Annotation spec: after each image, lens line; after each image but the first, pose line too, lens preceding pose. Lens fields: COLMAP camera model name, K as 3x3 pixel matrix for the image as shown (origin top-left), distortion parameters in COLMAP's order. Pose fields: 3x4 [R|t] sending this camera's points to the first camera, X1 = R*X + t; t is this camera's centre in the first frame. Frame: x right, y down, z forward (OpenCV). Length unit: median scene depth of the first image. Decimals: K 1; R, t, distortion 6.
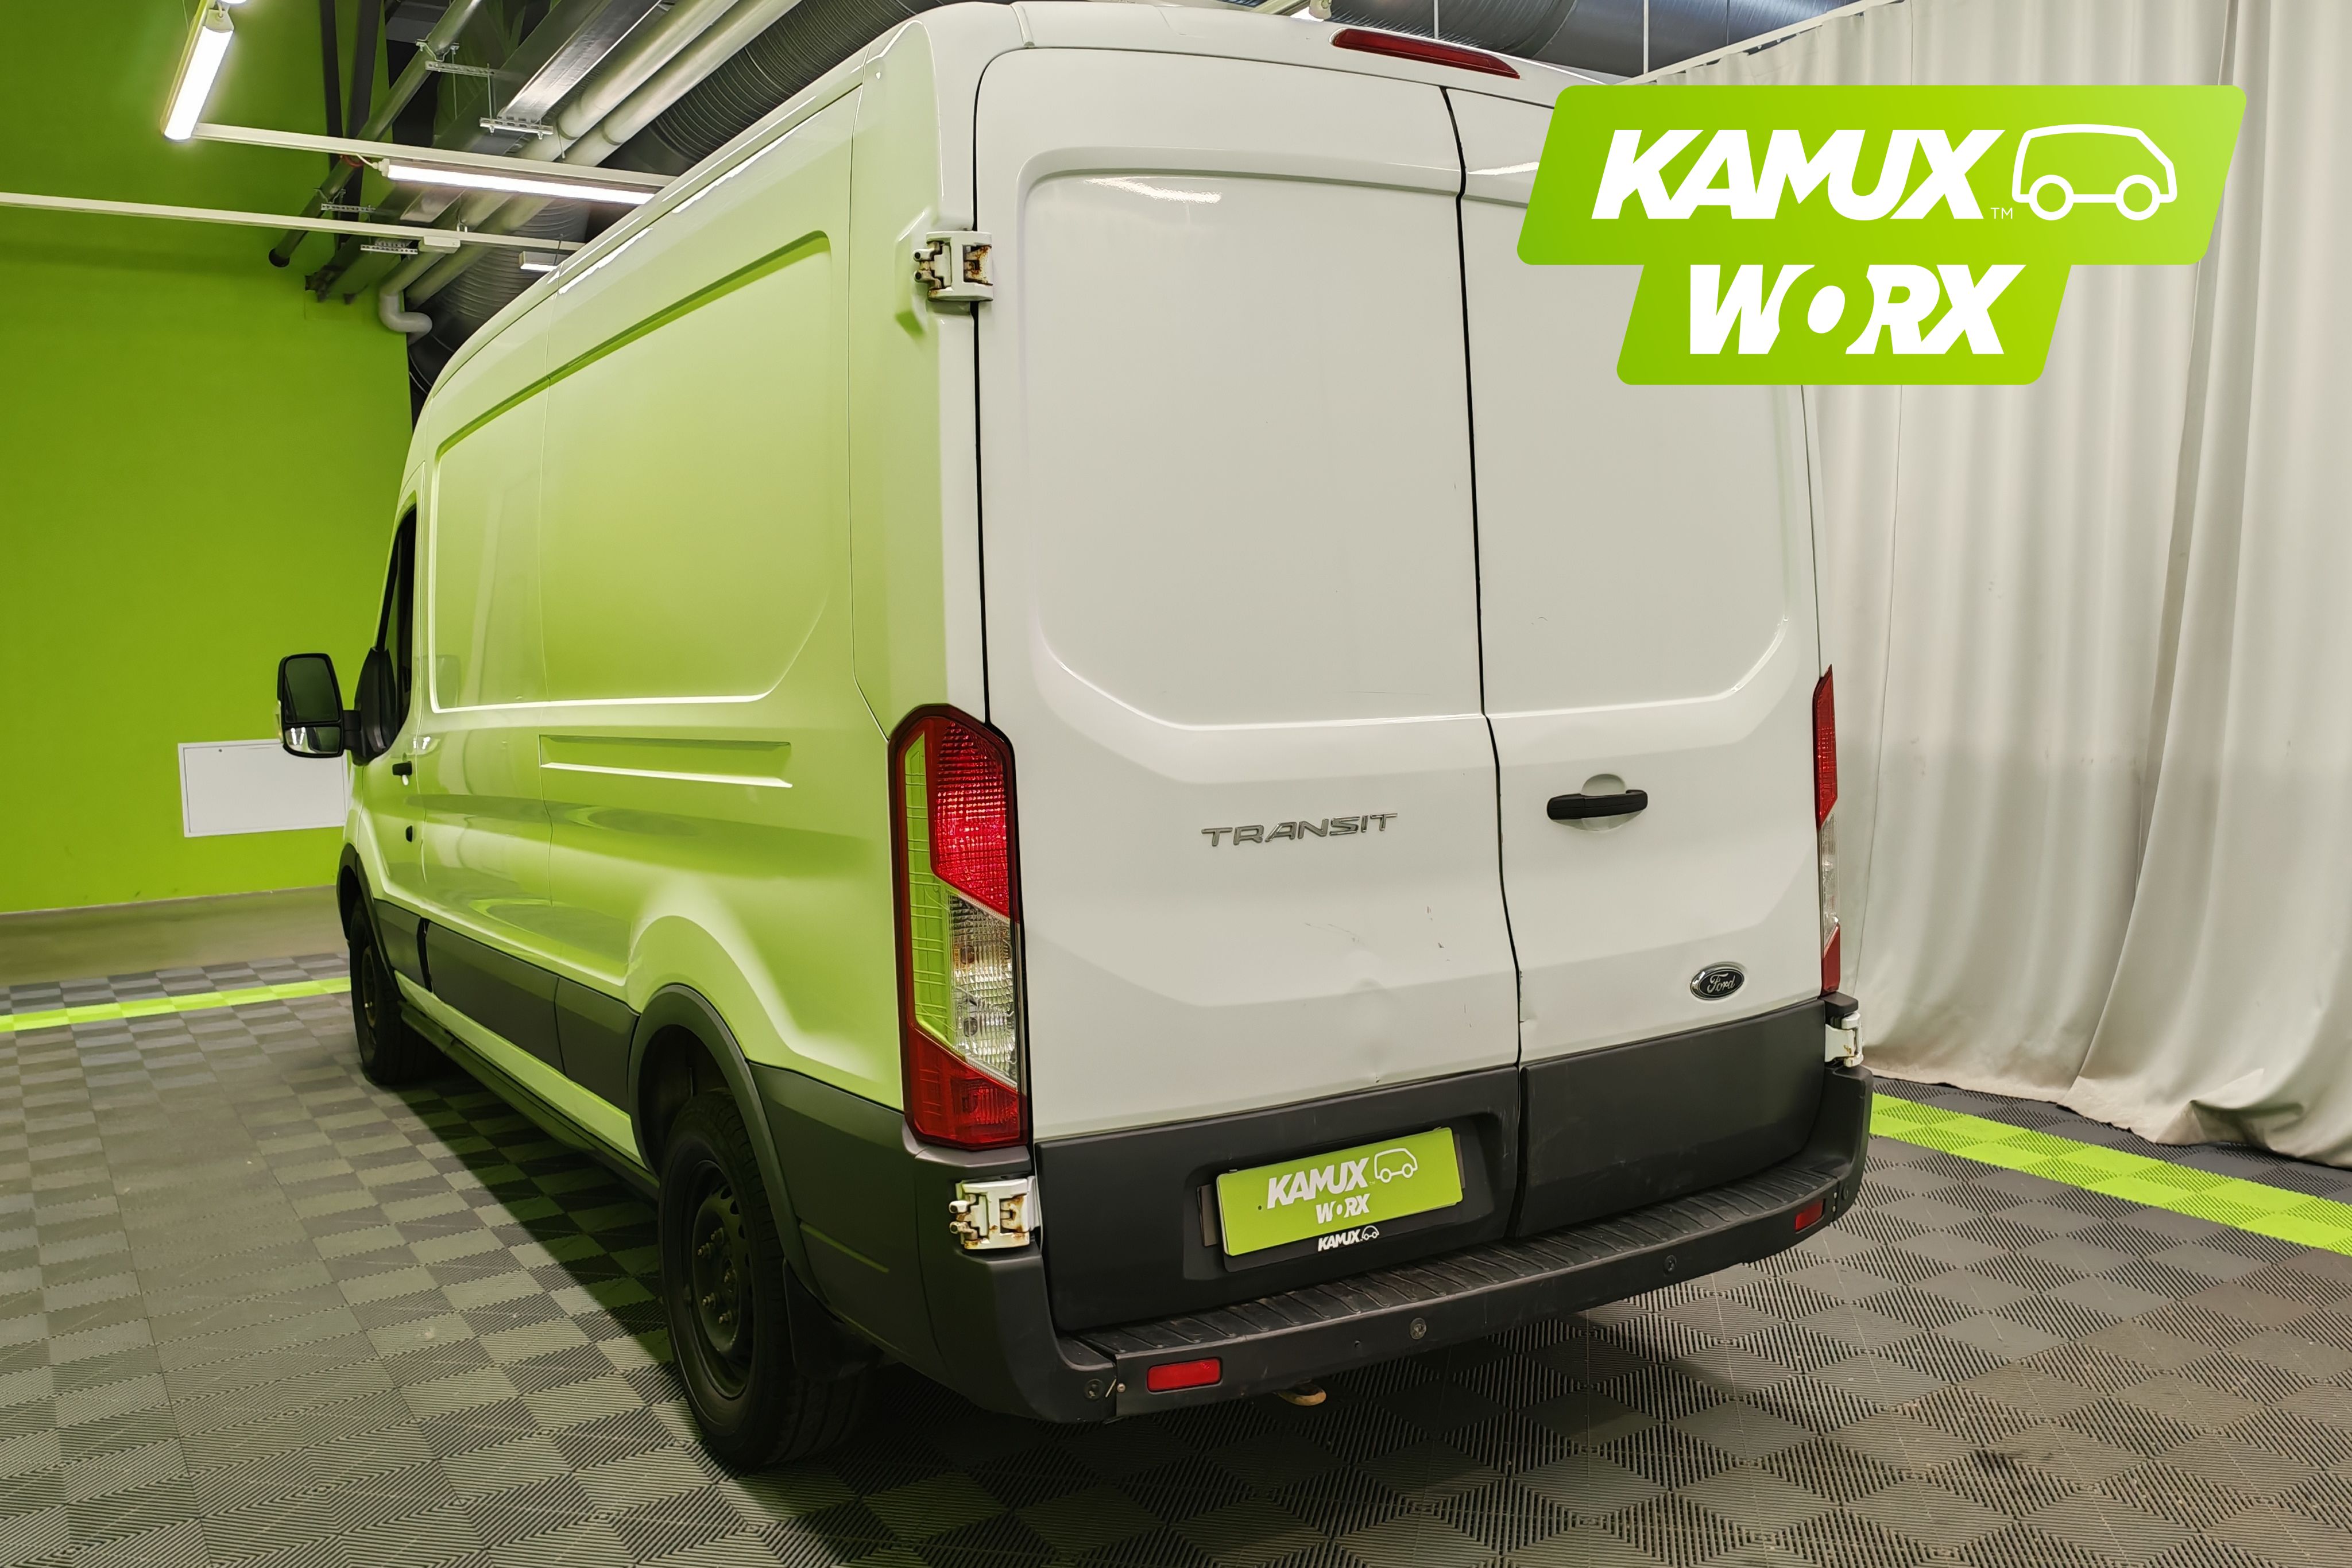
lens RADIAL K [[1830.9, 0, 1190.8], [0, 1830.9, 800.3], [0, 0, 1]] dist [0.086473, -0.003100]
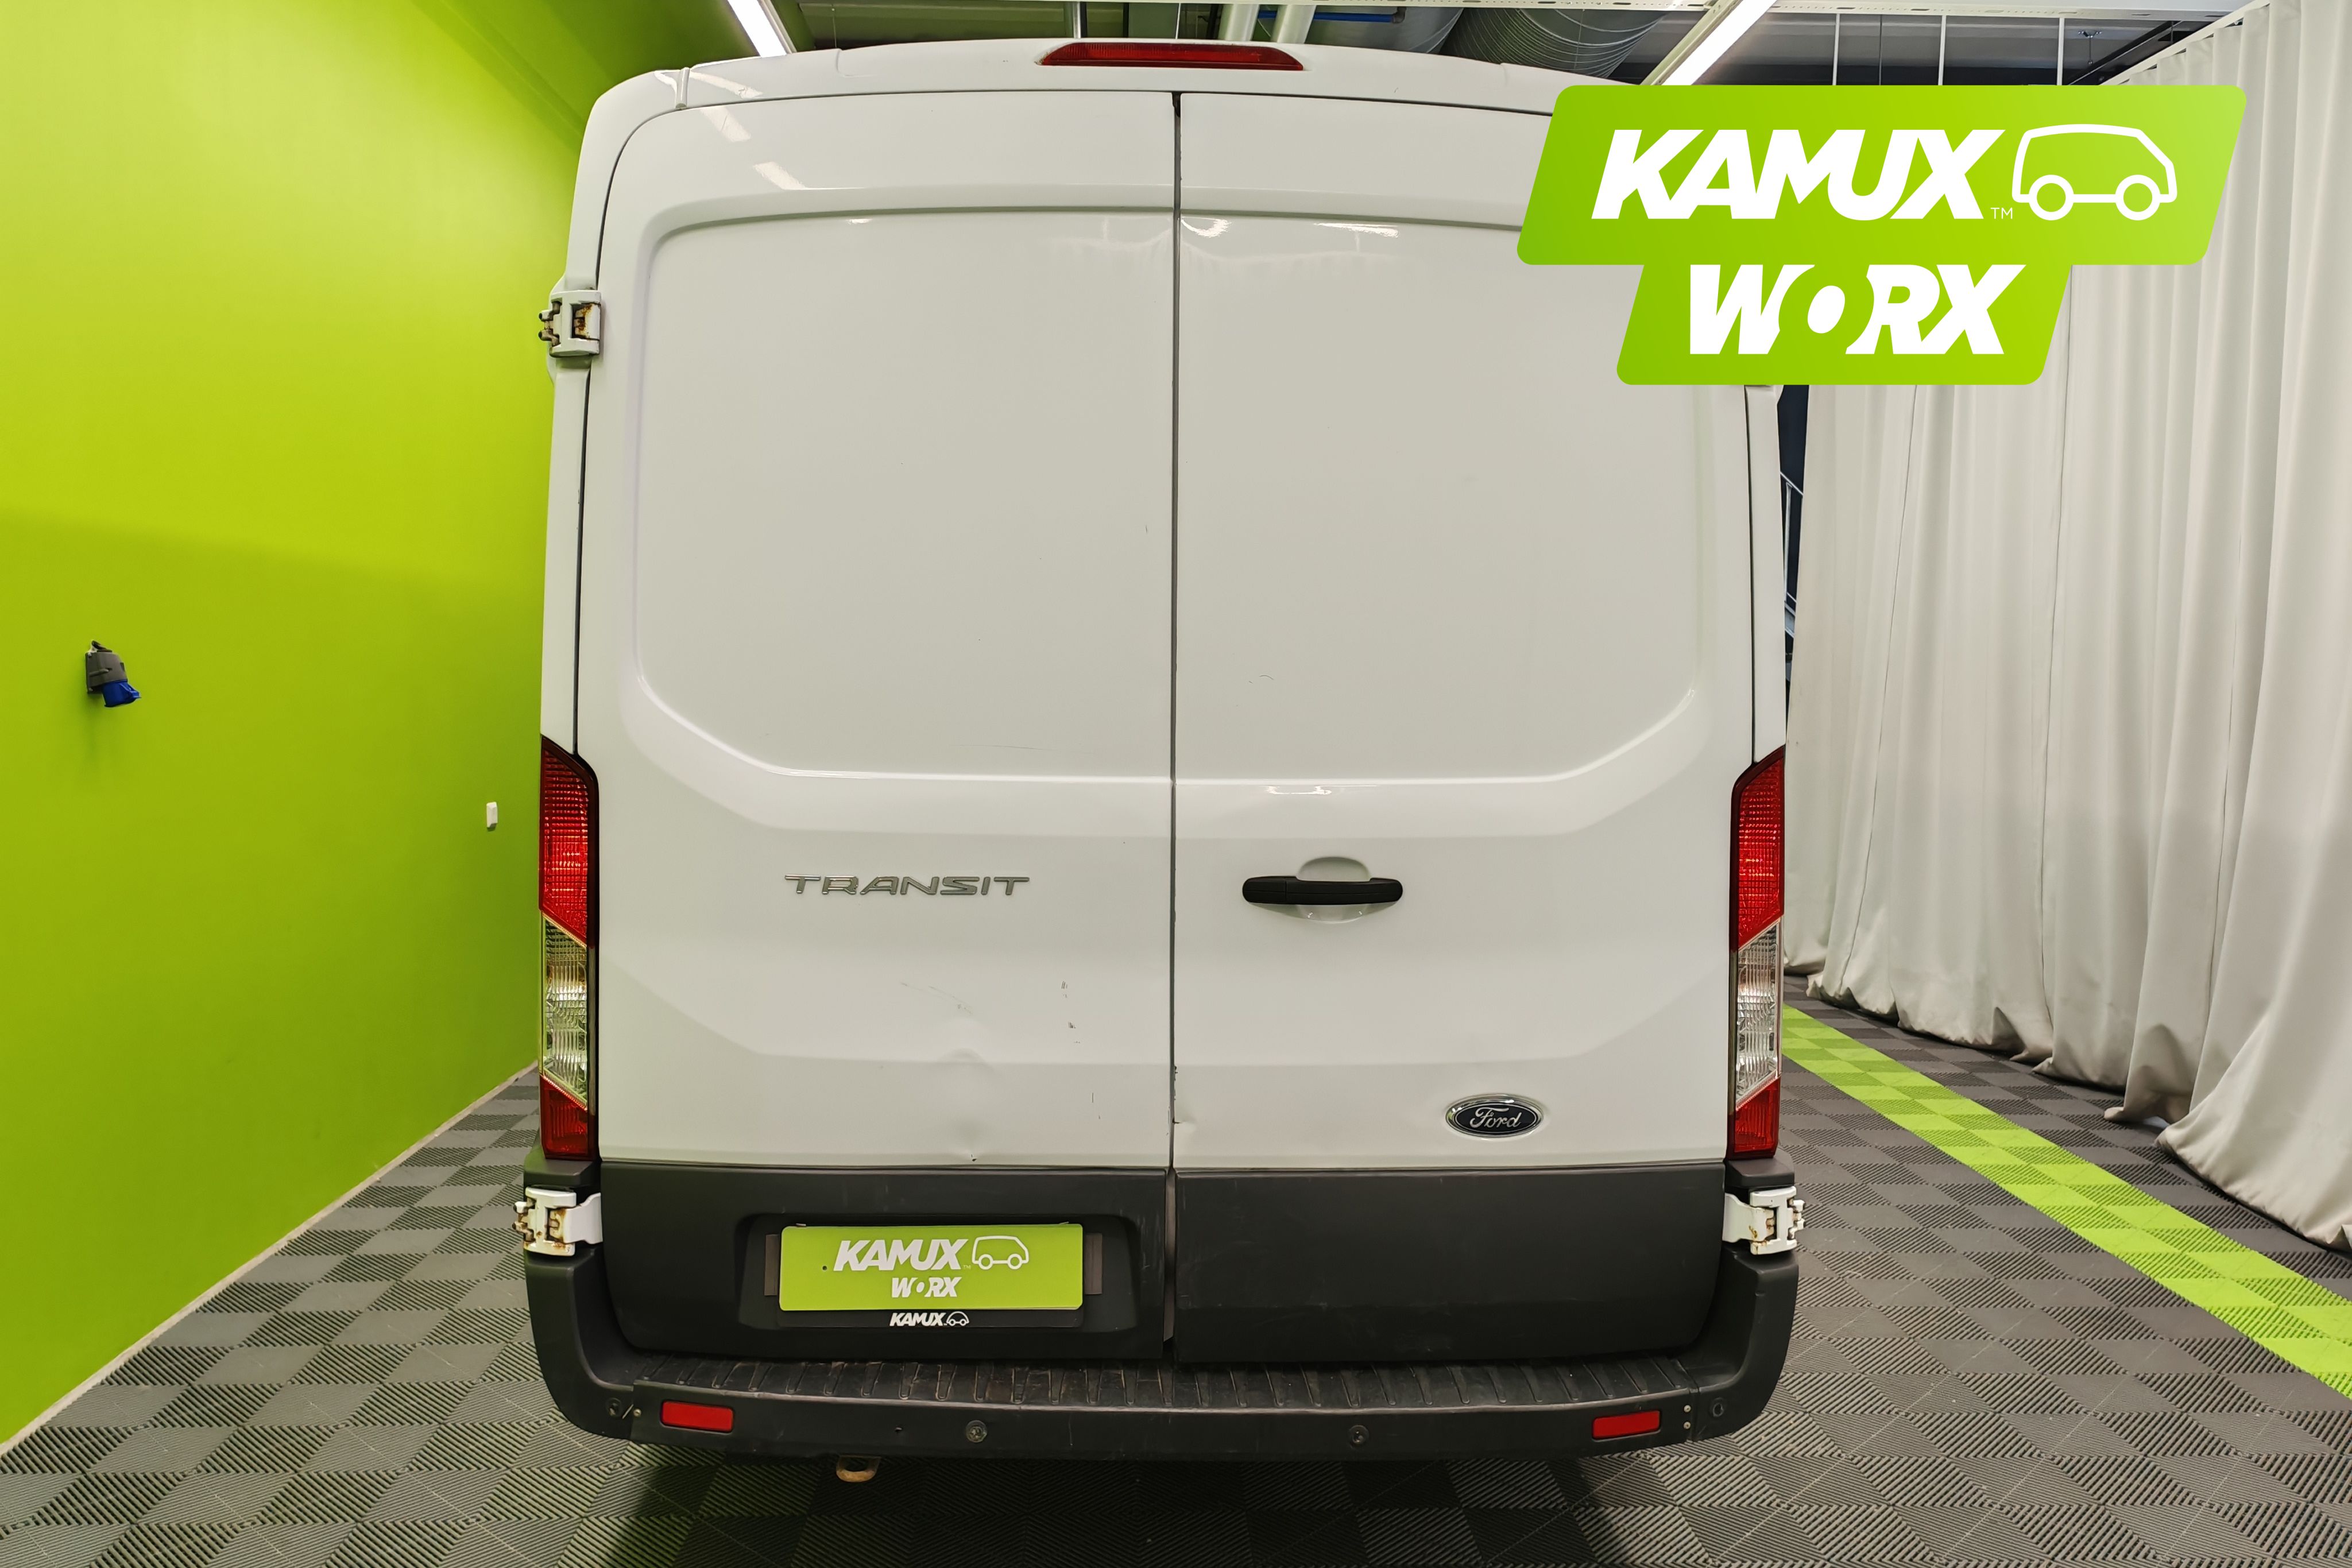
lens RADIAL K [[1803.7, 0, 1170.4], [0, 1803.7, 804.8], [0, 0, 1]] dist [0.066339, -0.021182]
pose [[0.865610, 0.073351, -0.495317, 0.643744], [-0.076241, 0.996985, 0.014404, -0.050194], [0.494880, 0.025295, 0.868593, 0.243899]]
